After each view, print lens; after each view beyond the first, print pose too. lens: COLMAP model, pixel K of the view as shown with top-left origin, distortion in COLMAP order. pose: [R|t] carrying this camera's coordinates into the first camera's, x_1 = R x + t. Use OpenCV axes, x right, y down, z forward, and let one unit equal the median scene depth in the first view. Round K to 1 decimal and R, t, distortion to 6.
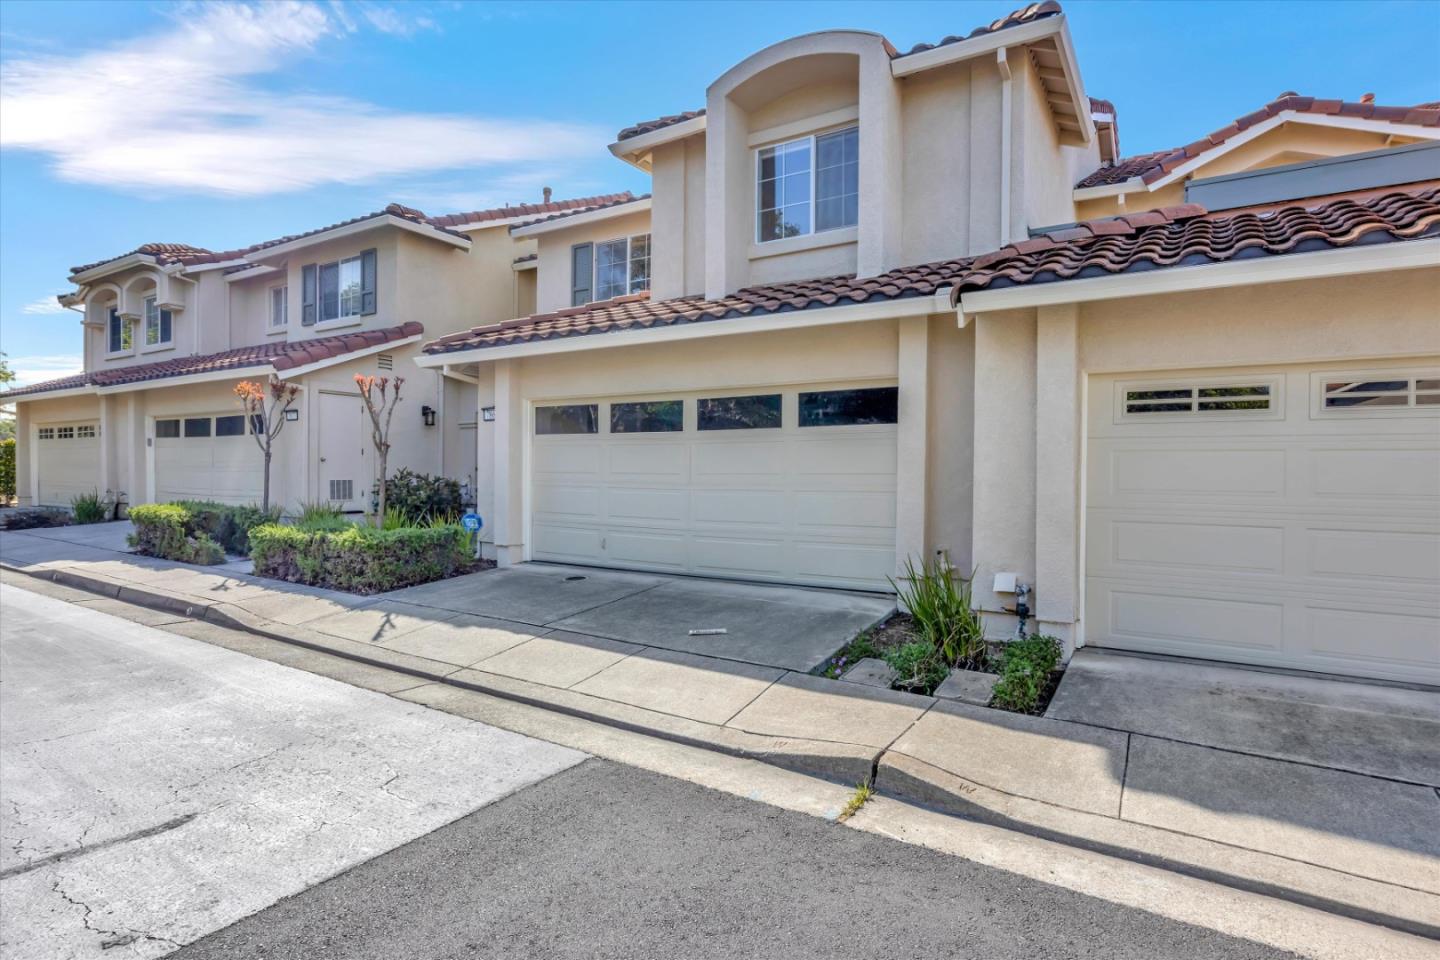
lens RADIAL K [[729.0, 0, 719.5], [0, 729.0, 466.2], [0, 0, 1]] dist [-0.002302, -0.000952]
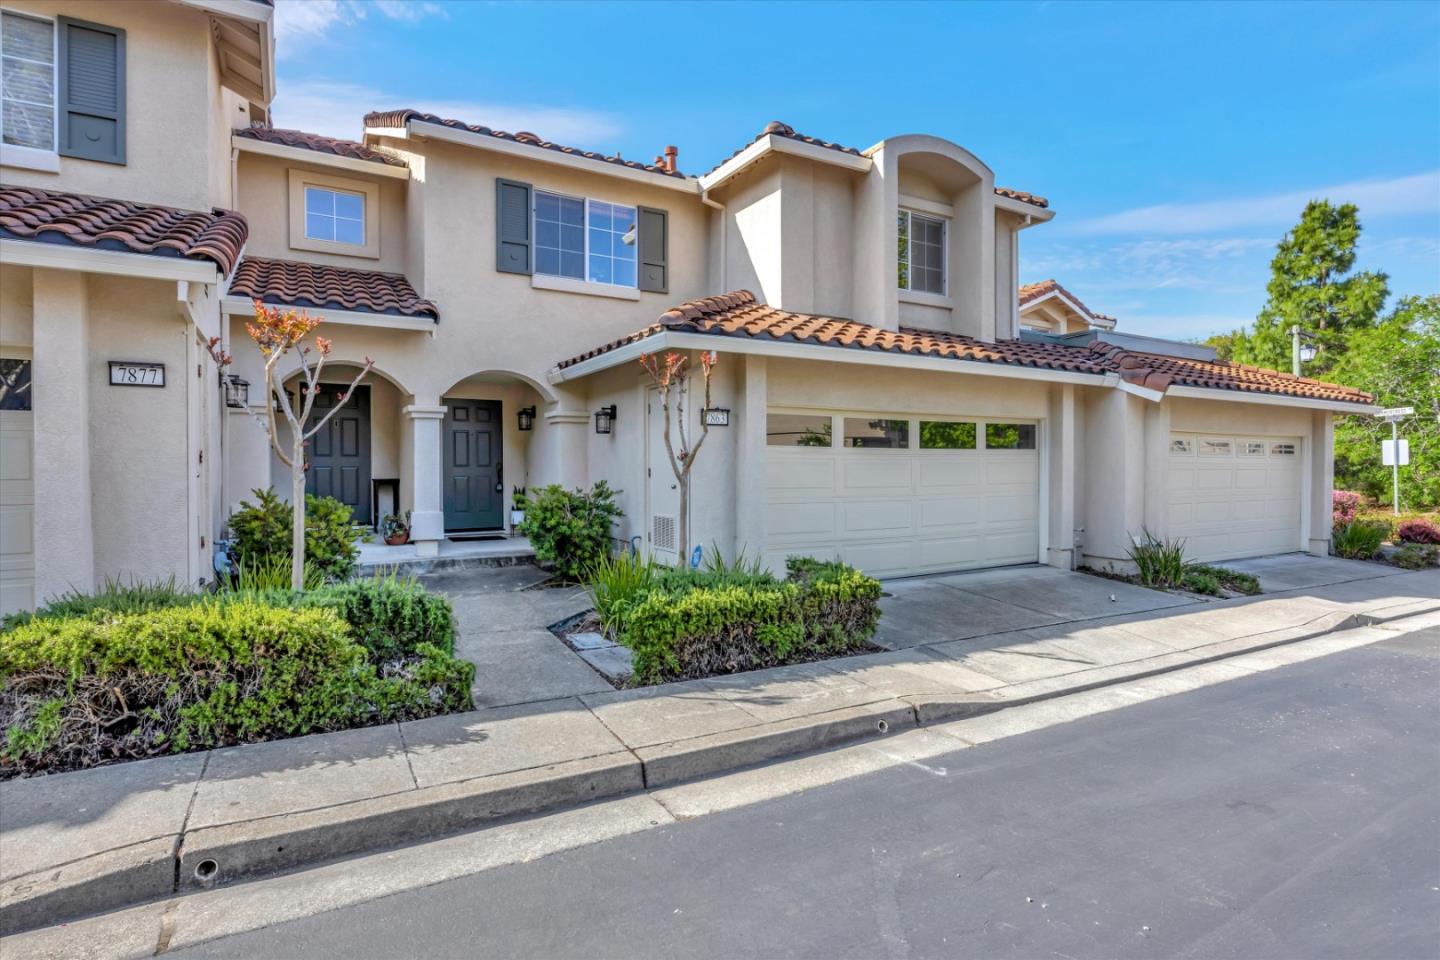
lens RADIAL K [[730.7, 0, 759.0], [0, 730.7, 459.0], [0, 0, 1]] dist [0.001221, -0.001073]
pose [[0.470672, 0.006001, 0.882288, -1.072265], [-0.000440, 0.999978, -0.006566, -0.022678], [-0.882308, 0.002702, 0.470664, 0.632938]]
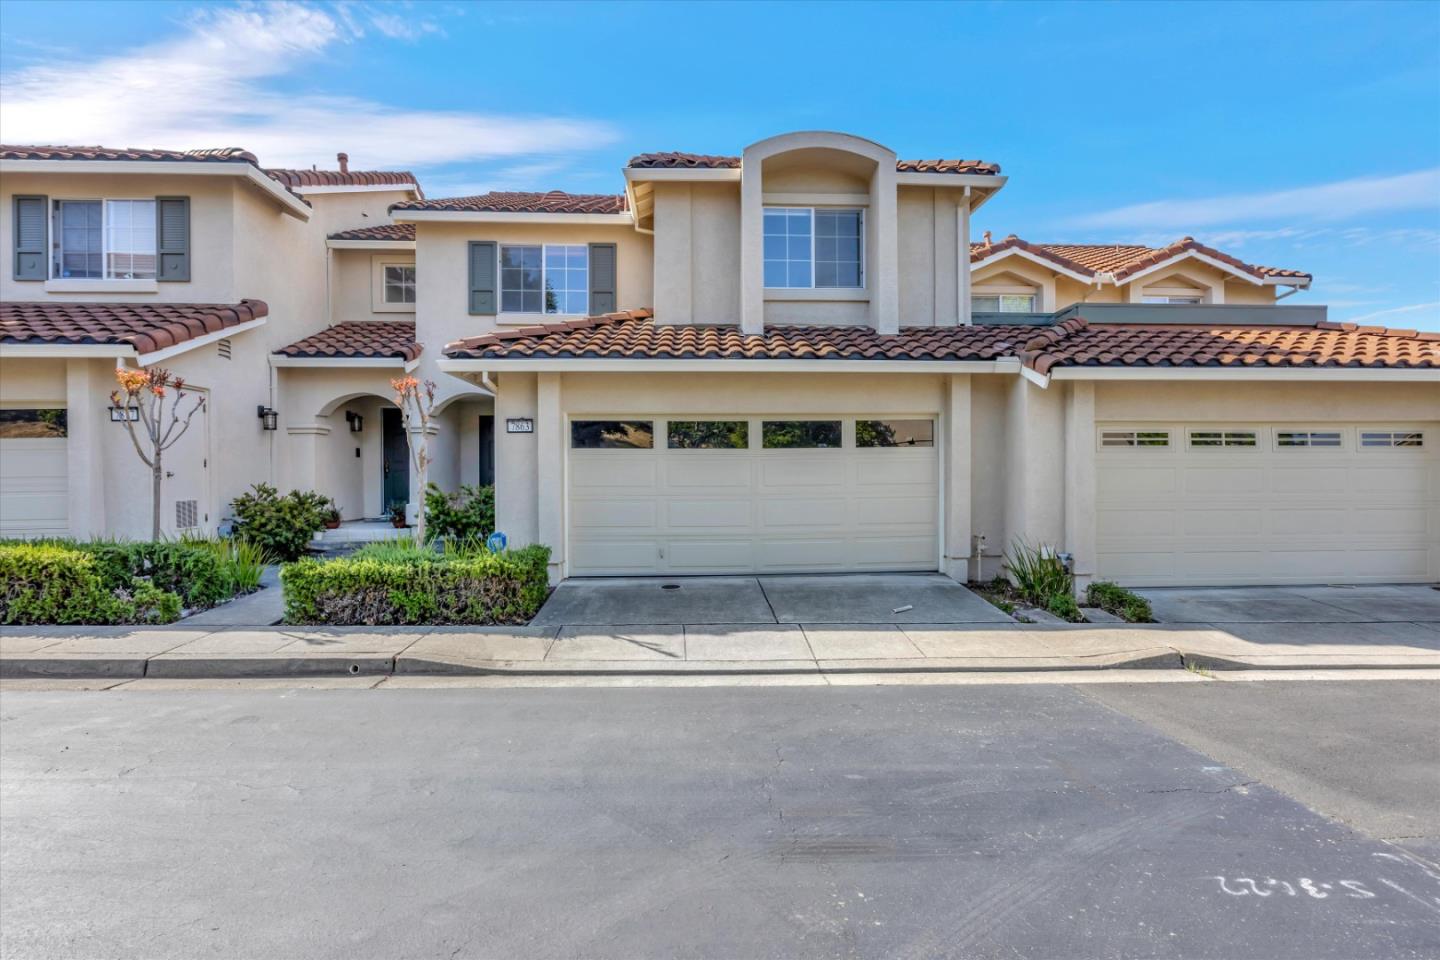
lens RADIAL K [[729.0, 0, 719.5], [0, 729.0, 466.2], [0, 0, 1]] dist [-0.002302, -0.000952]
pose [[0.820162, -0.002824, 0.572124, -0.690588], [0.006254, 0.999972, -0.004030, -0.015105], [-0.572097, 0.006884, 0.820157, 0.086771]]
